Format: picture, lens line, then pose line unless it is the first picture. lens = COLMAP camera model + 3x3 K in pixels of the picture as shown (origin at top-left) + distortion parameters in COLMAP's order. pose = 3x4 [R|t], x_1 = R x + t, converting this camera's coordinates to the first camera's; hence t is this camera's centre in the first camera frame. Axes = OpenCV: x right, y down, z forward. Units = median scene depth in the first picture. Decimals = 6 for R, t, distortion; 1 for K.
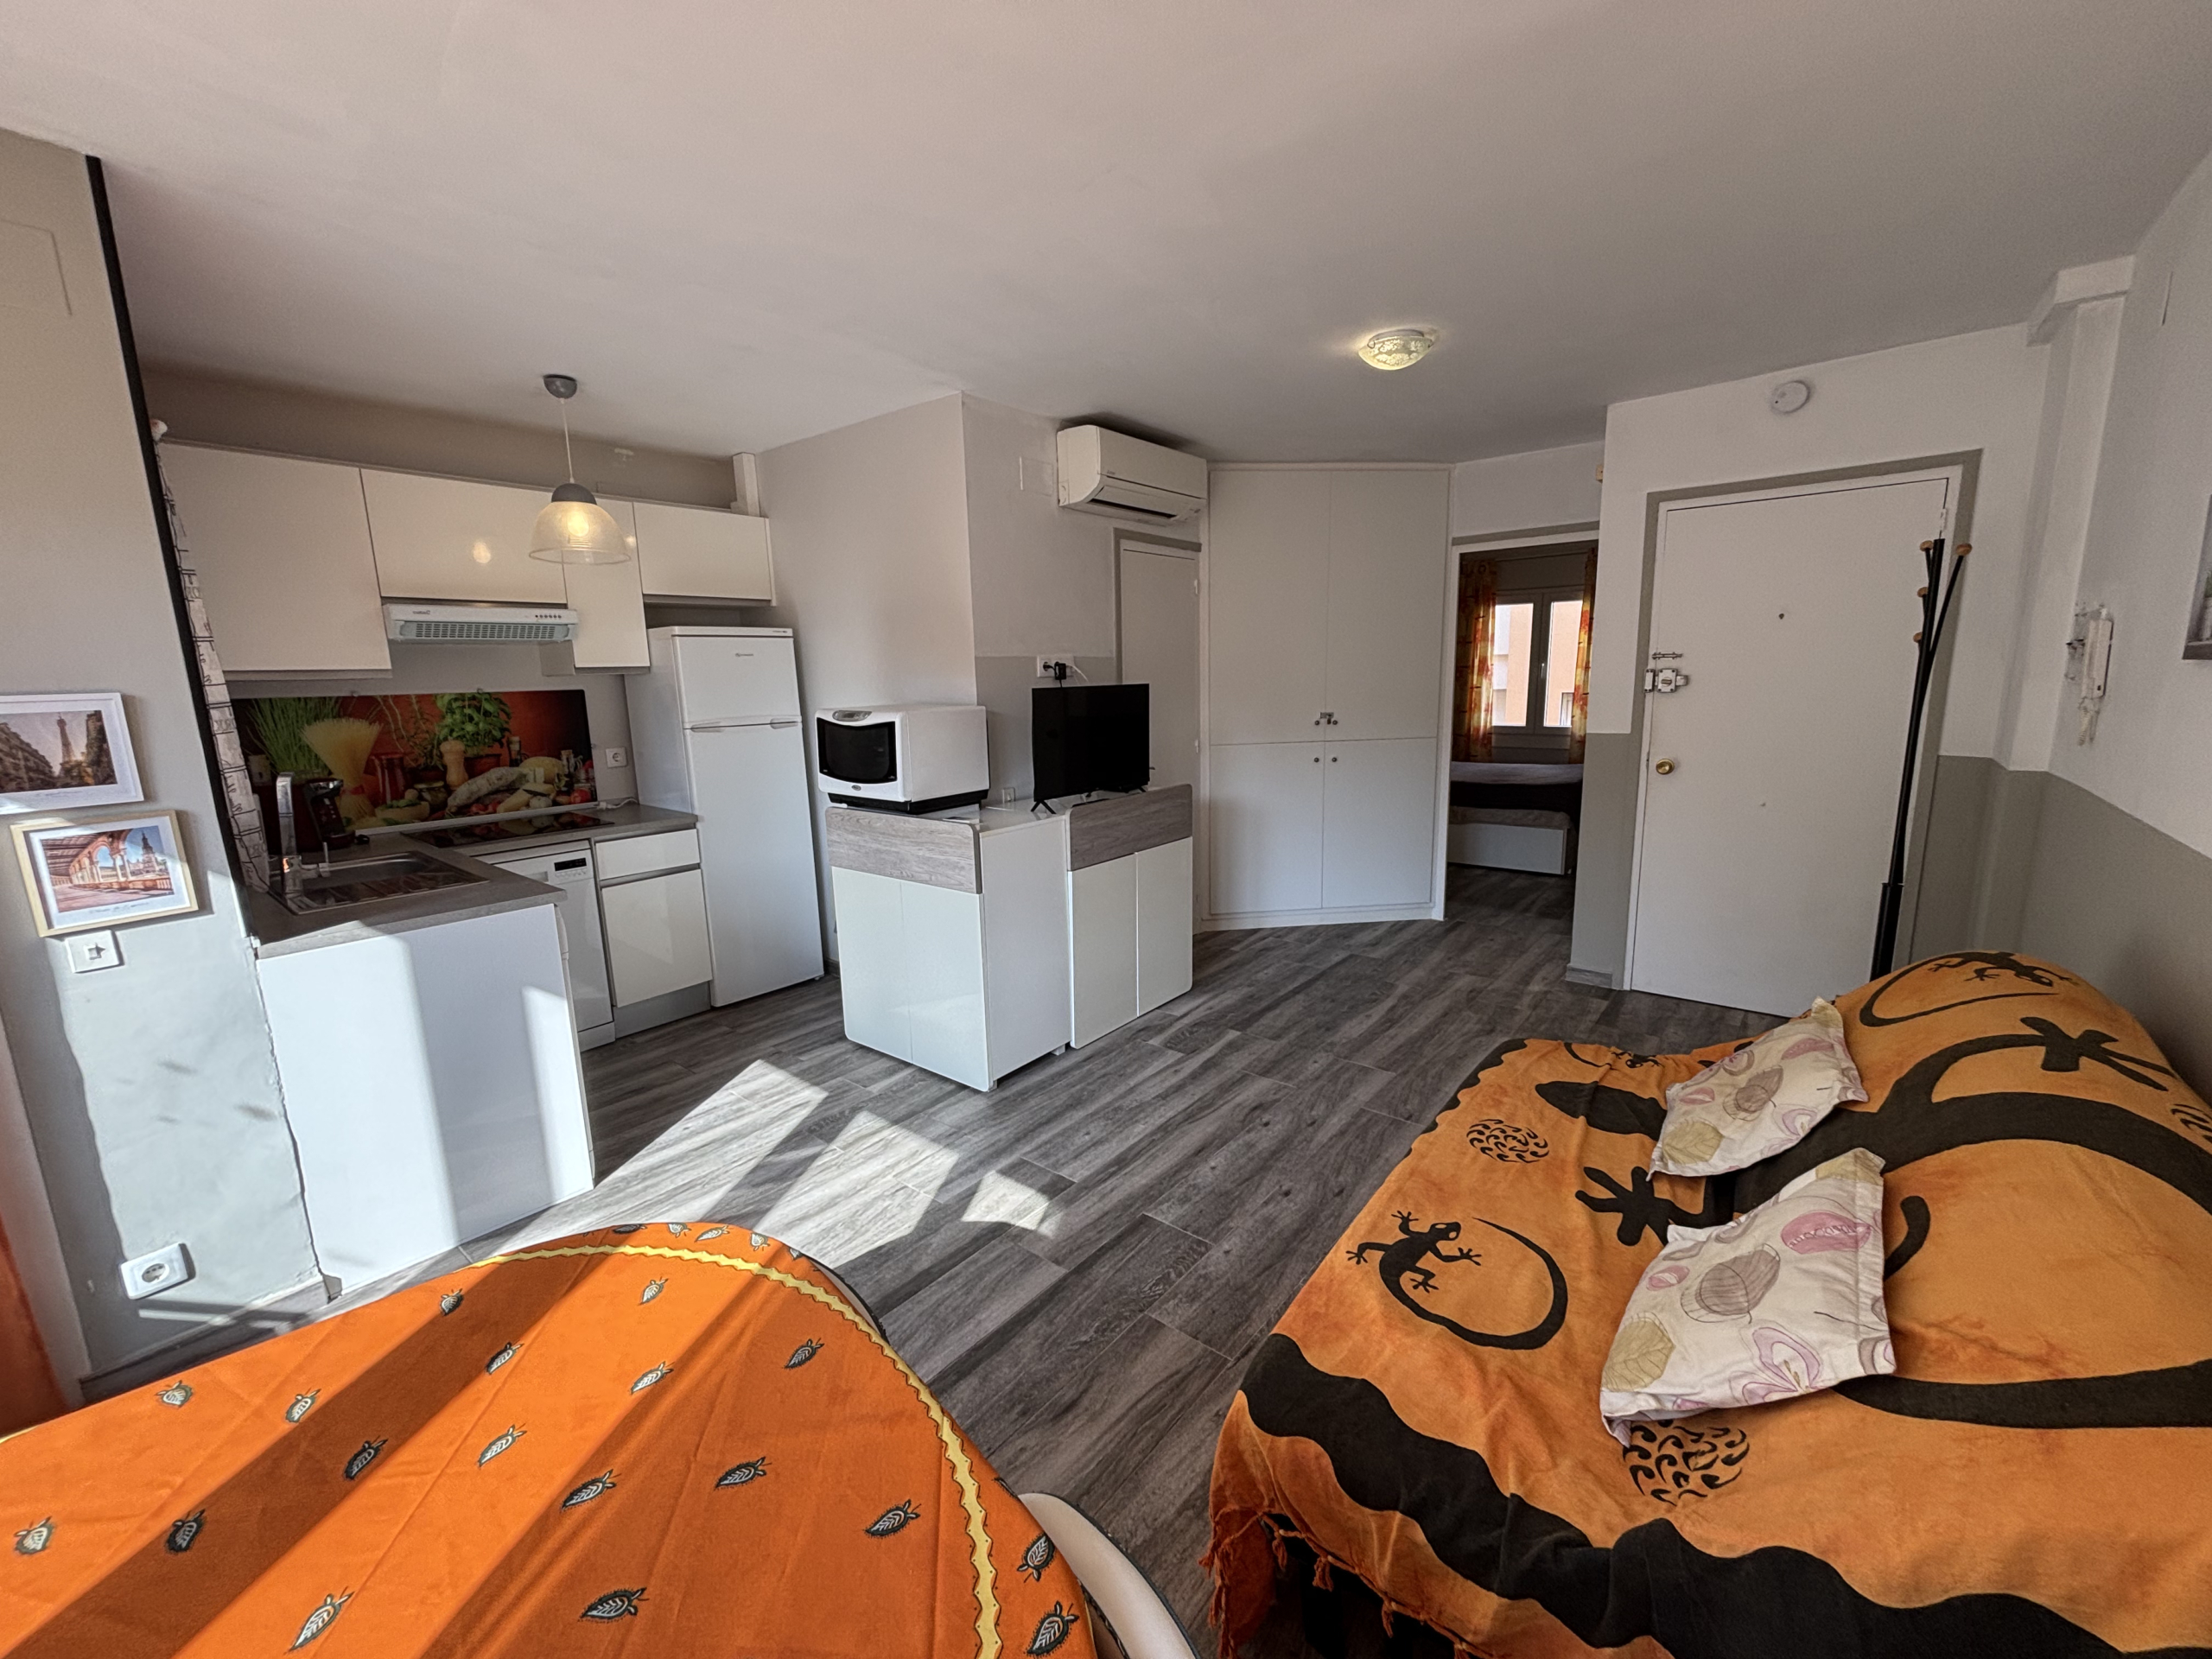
lens RADIAL K [[900.8, 0, 1095.7], [0, 900.8, 831.0], [0, 0, 1]] dist [-0.004008, 0.000094]
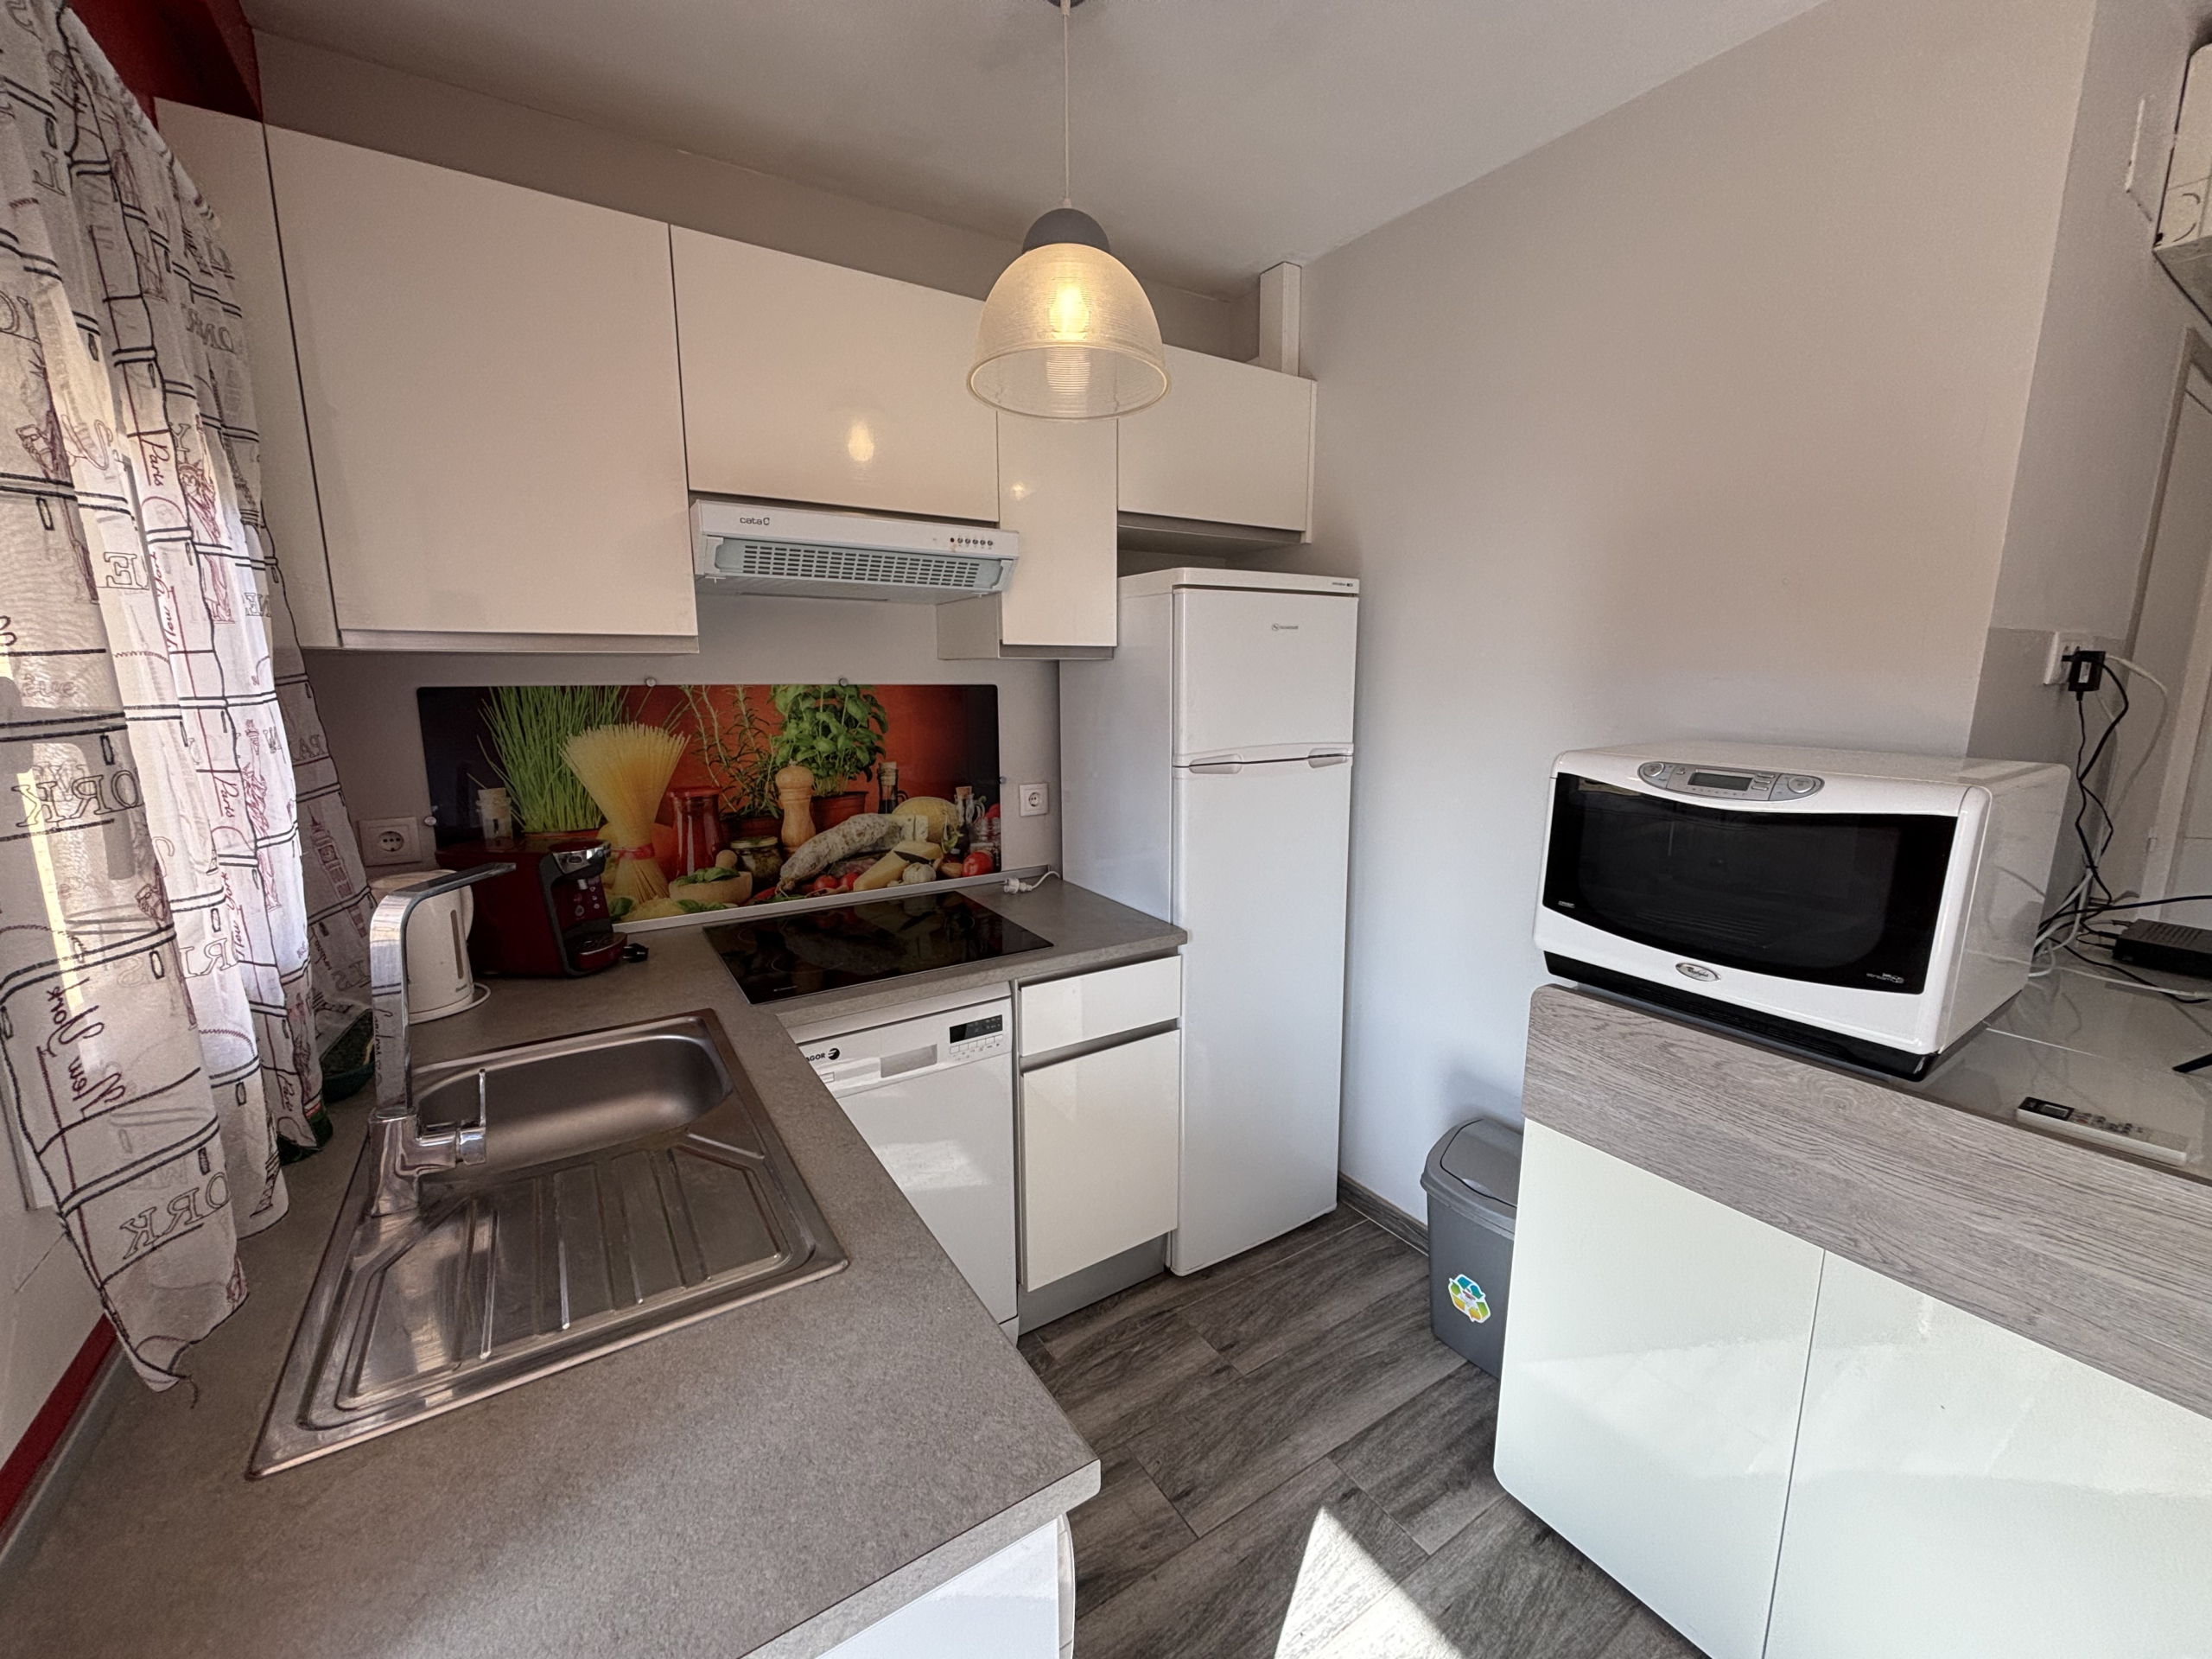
lens RADIAL K [[887.0, 0, 1101.3], [0, 887.0, 826.9], [0, 0, 1]] dist [-0.003685, 0.000496]
pose [[0.952788, 0.079004, -0.293179, -0.392339], [-0.077424, 0.996853, 0.017007, -0.094711], [0.293600, 0.006495, 0.955906, 0.562121]]
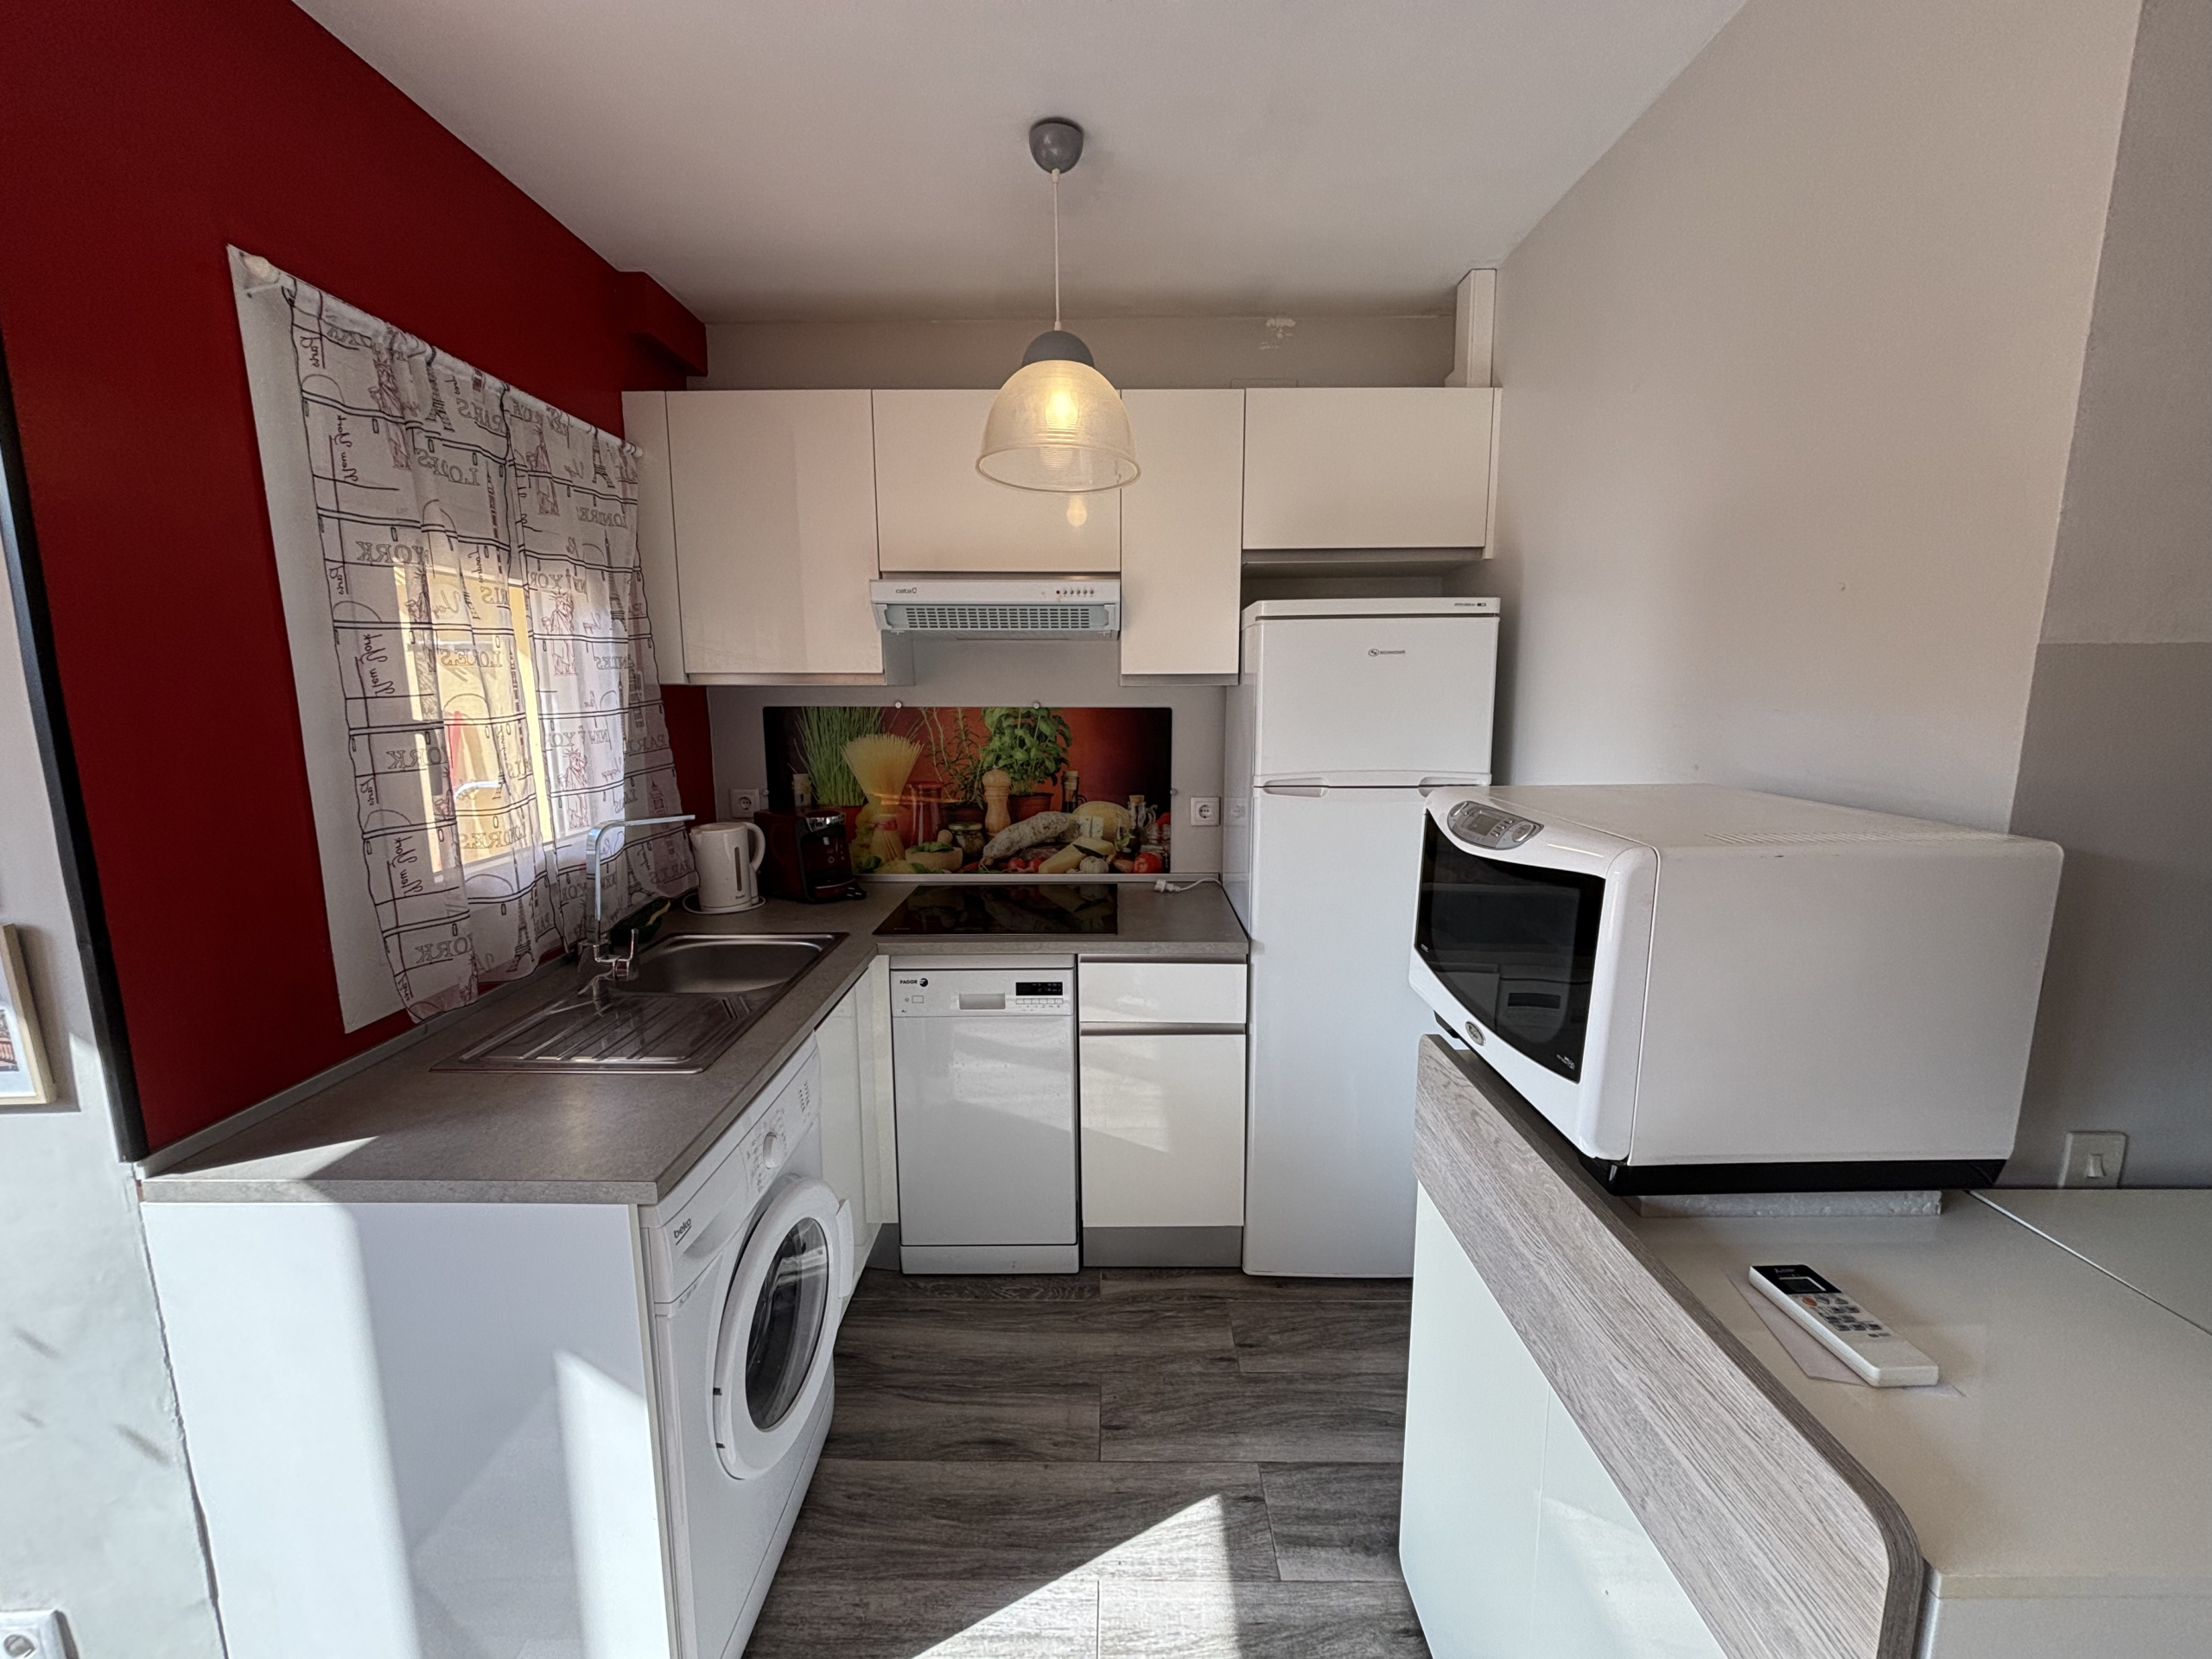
lens RADIAL K [[879.8, 0, 1111.7], [0, 879.8, 827.9], [0, 0, 1]] dist [0.002154, 0.000364]
pose [[0.633347, 0.144321, -0.760291, -0.108365], [-0.147434, 0.986964, 0.064532, -0.124551], [0.759694, 0.071222, 0.646369, 0.659957]]
